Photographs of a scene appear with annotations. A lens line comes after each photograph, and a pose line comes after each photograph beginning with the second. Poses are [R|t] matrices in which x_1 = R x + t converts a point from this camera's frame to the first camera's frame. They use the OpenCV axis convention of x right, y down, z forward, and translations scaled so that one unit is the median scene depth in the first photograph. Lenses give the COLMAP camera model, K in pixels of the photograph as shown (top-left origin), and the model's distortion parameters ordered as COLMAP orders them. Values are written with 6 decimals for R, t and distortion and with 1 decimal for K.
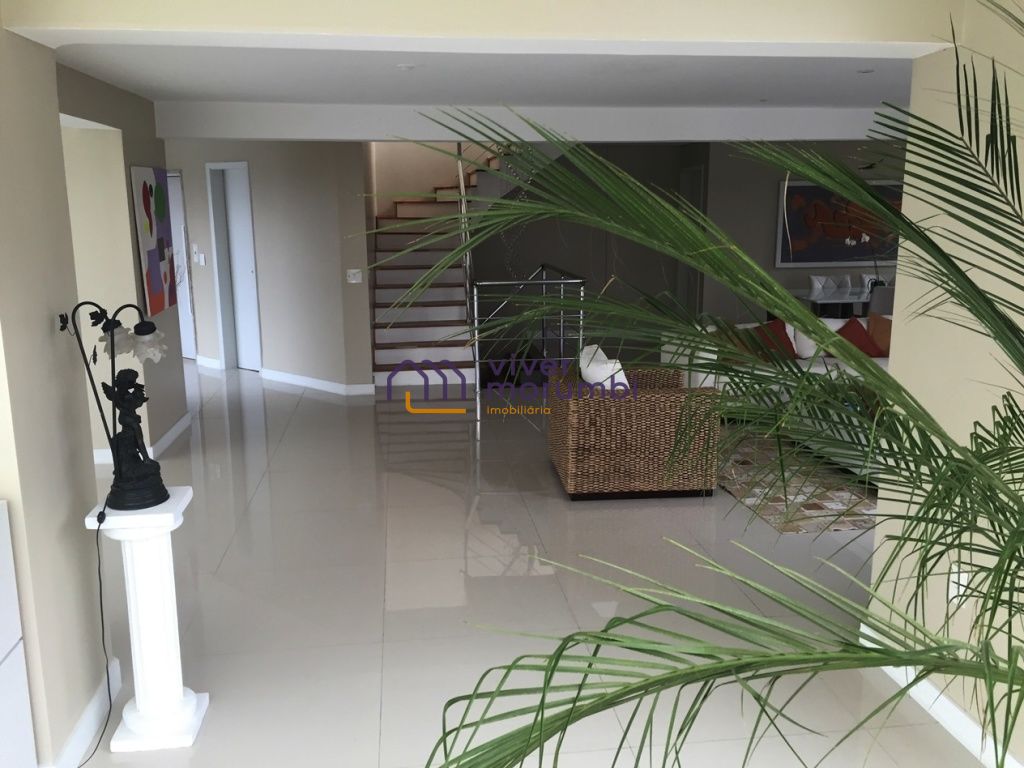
lens RADIAL K [[860.8, 0, 512.0], [0, 860.8, 384.0], [0, 0, 1]] dist [0.077069, -0.090080]
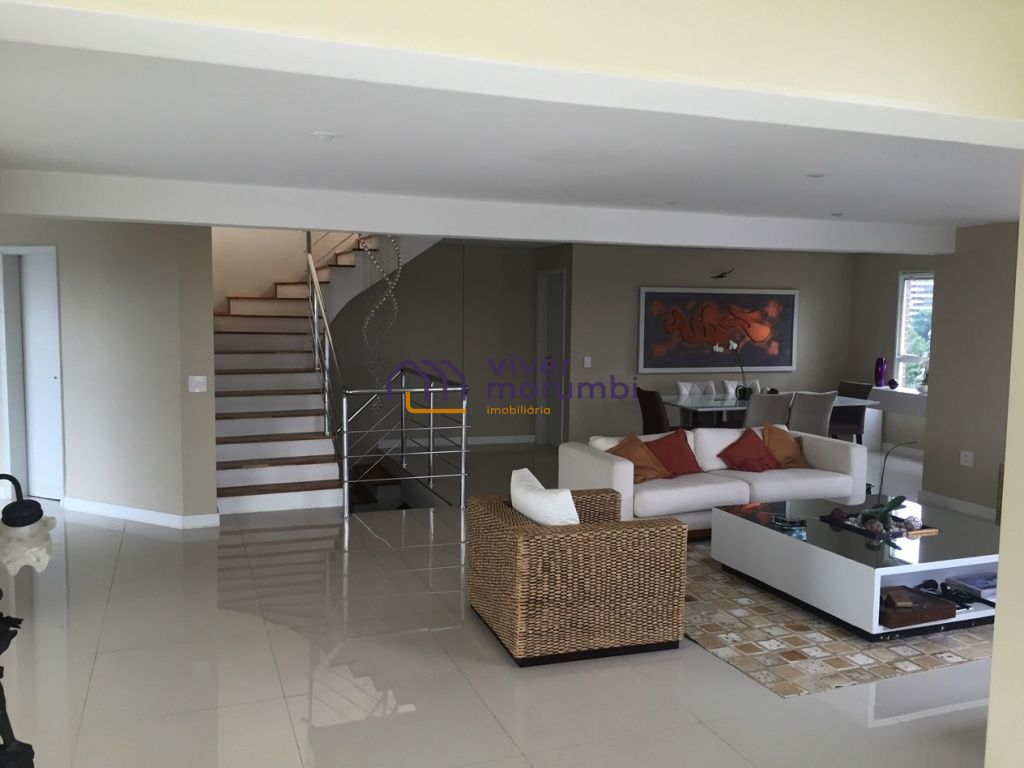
lens RADIAL K [[860.8, 0, 512.0], [0, 860.8, 384.0], [0, 0, 1]] dist [0.077069, -0.090080]
pose [[0.972842, -0.000500, 0.231469, -0.080635], [0.026370, 0.993727, -0.108683, -0.025664], [-0.229962, 0.111835, 0.966752, 0.120665]]
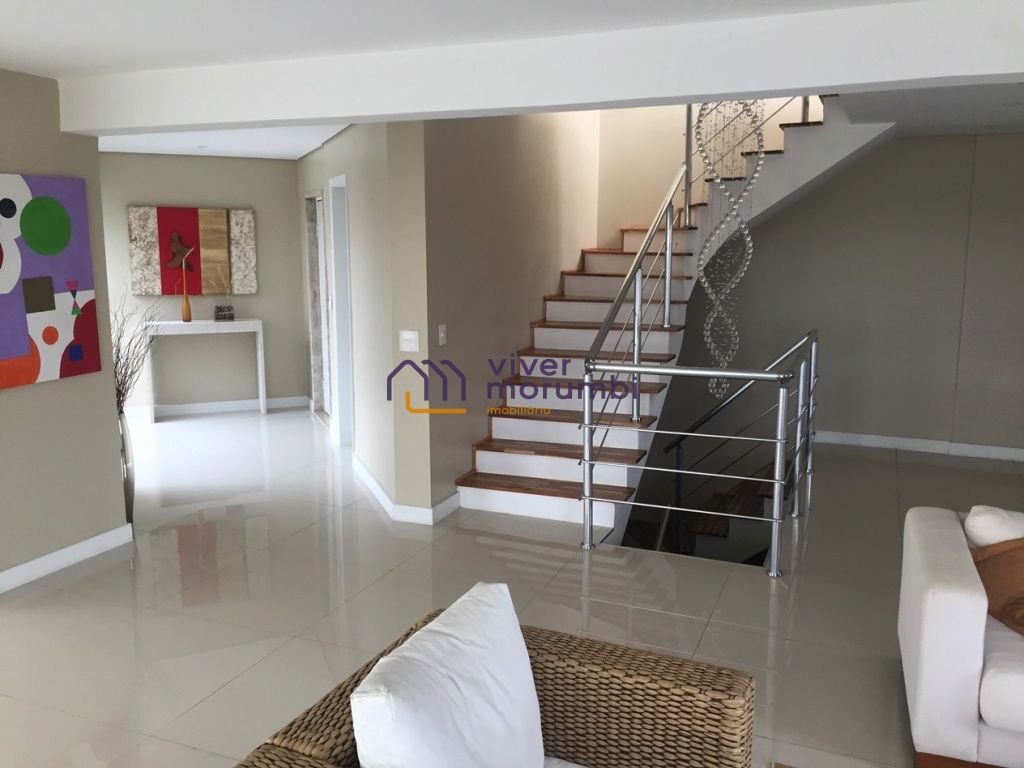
lens RADIAL K [[873.9, 0, 510.7], [0, 873.9, 401.6], [0, 0, 1]] dist [0.014653, -0.001064]
pose [[0.863250, 0.099651, -0.494842, 0.208232], [-0.108520, 0.994035, 0.010866, -0.094591], [0.492973, 0.044320, 0.868915, 0.468089]]
